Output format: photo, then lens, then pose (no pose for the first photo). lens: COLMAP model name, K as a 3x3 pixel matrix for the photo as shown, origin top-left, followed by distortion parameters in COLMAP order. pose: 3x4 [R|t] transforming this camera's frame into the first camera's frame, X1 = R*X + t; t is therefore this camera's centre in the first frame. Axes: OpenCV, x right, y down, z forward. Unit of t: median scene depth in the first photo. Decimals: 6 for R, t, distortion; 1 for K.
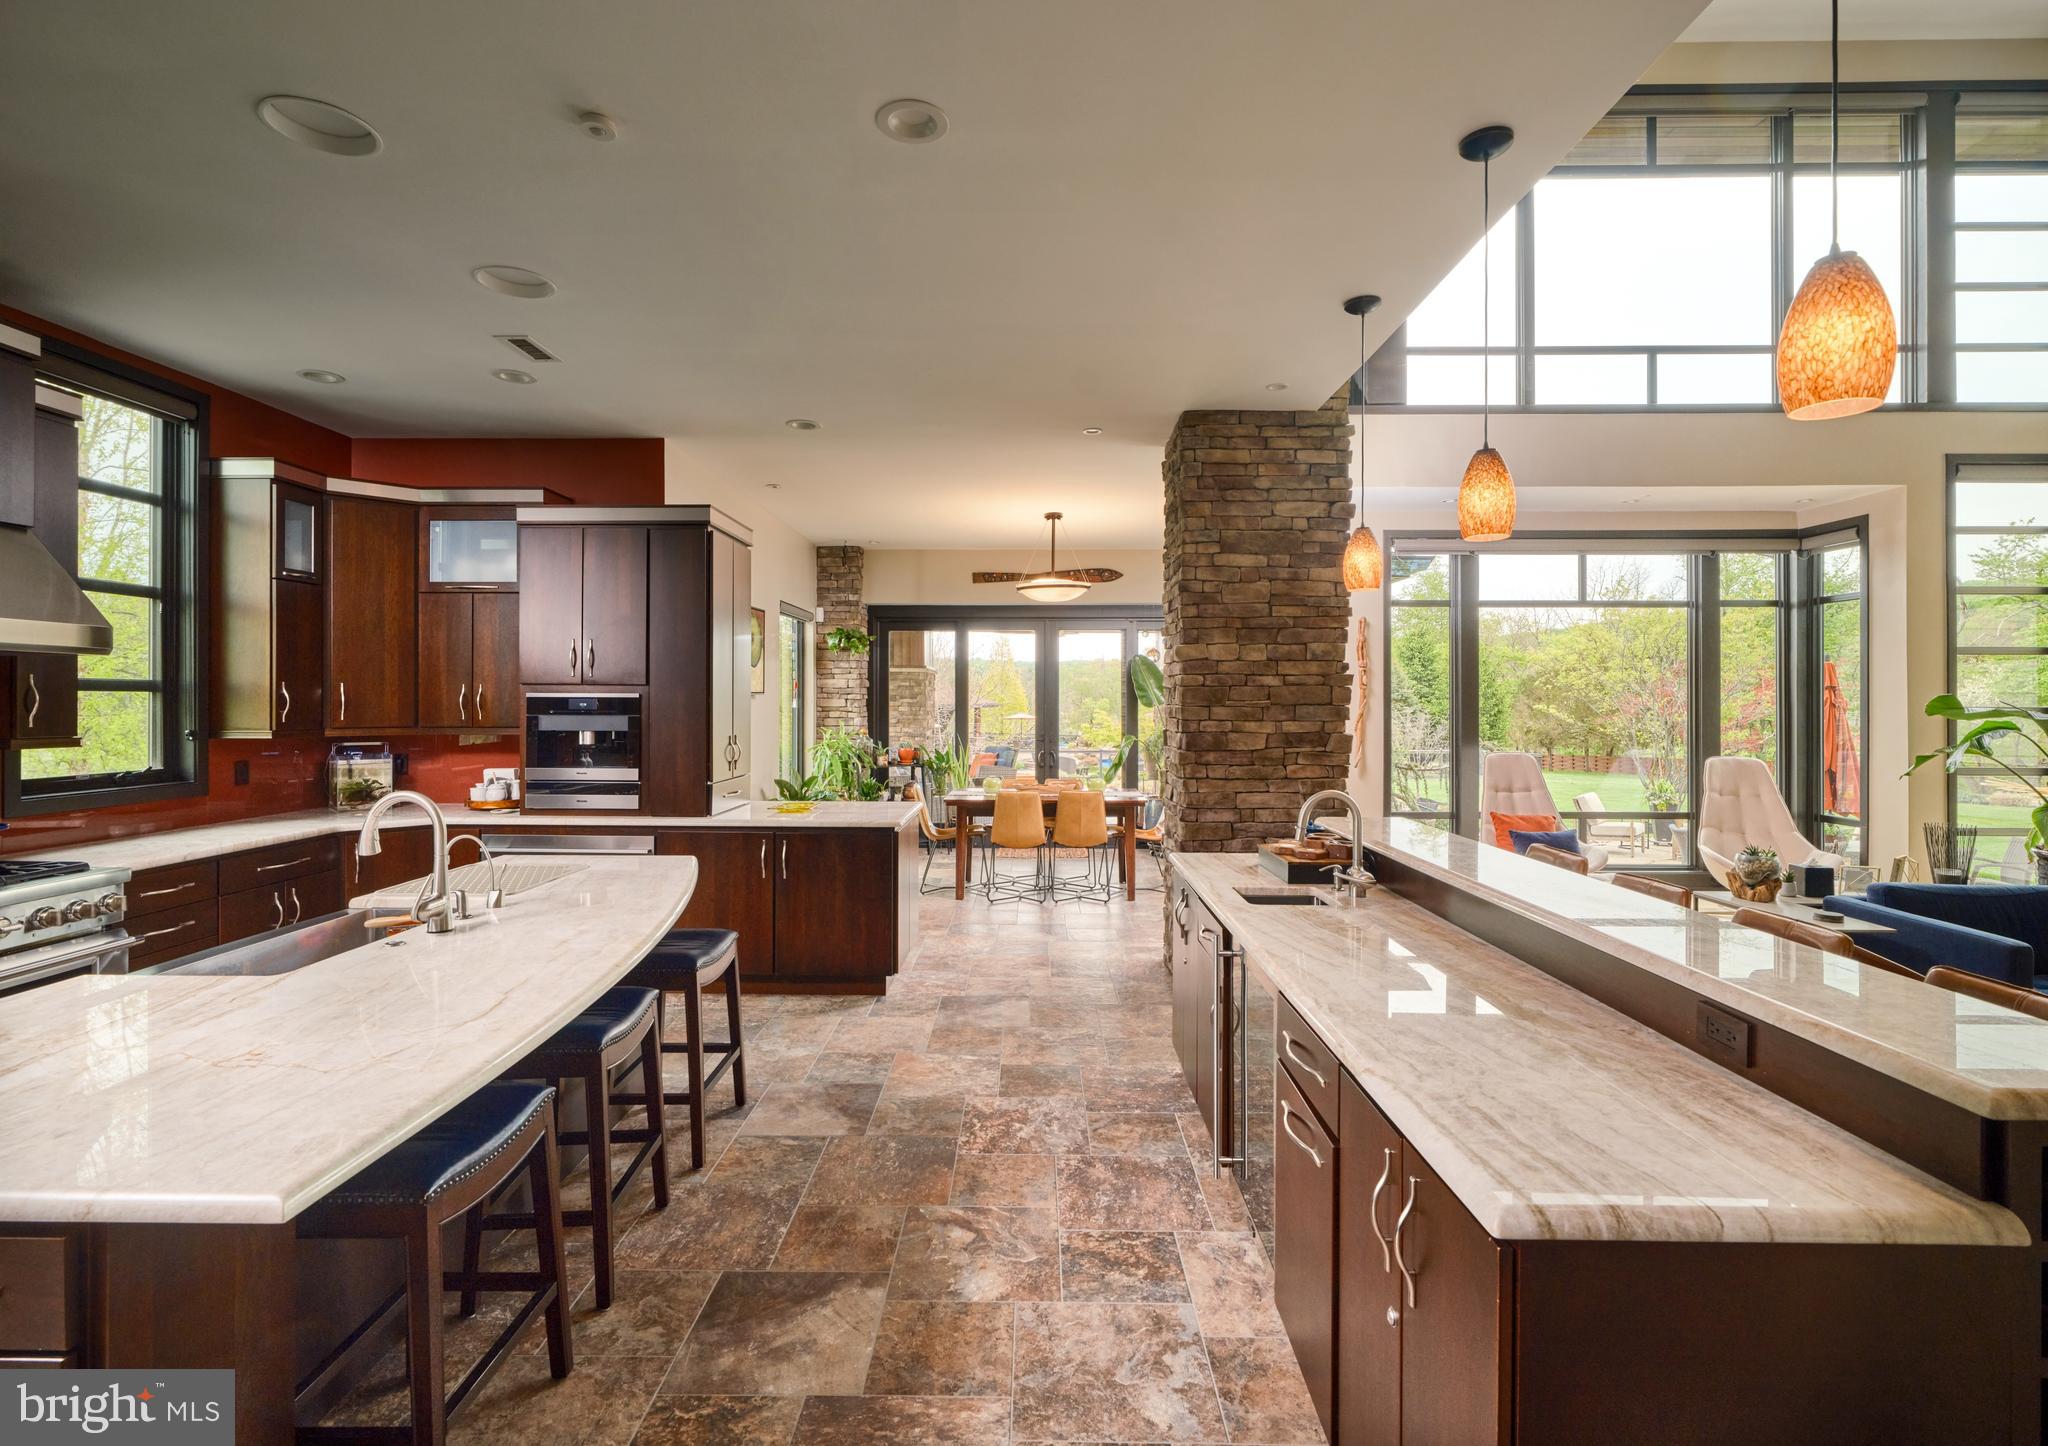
lens RADIAL K [[955.8, 0, 1023.8], [0, 955.8, 709.1], [0, 0, 1]] dist [-0.000601, -0.000023]
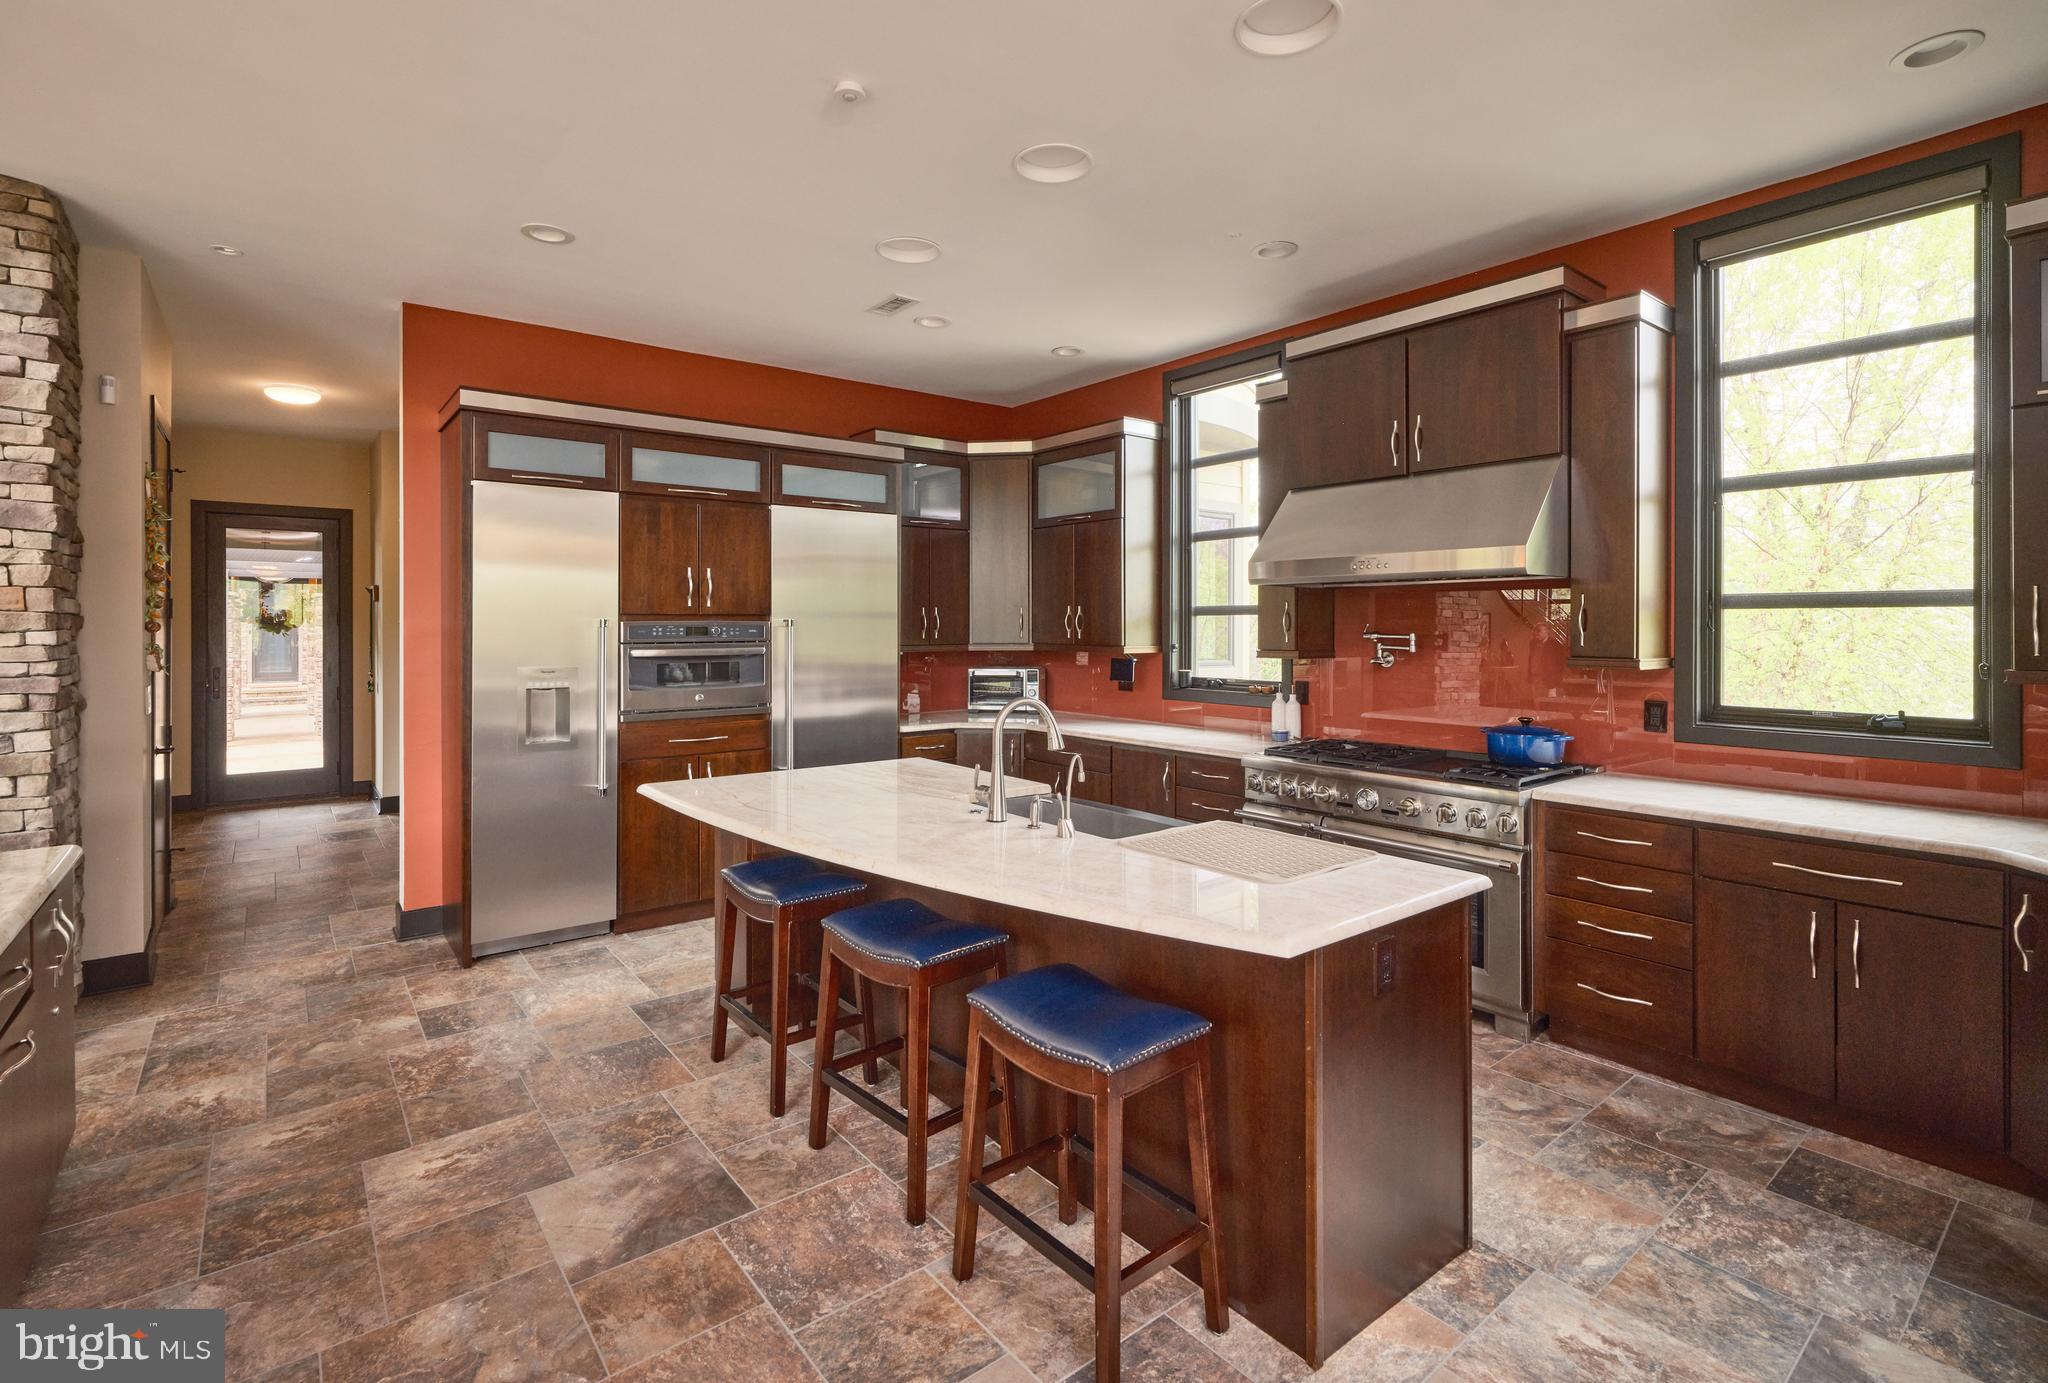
lens RADIAL K [[945.7, 0, 1028.1], [0, 945.7, 627.1], [0, 0, 1]] dist [0.015520, 0.000058]
pose [[-0.774433, 0.004715, -0.632638, 0.013303], [-0.000175, 0.999971, 0.007667, -0.002131], [0.632656, 0.006049, -0.774409, 0.305191]]
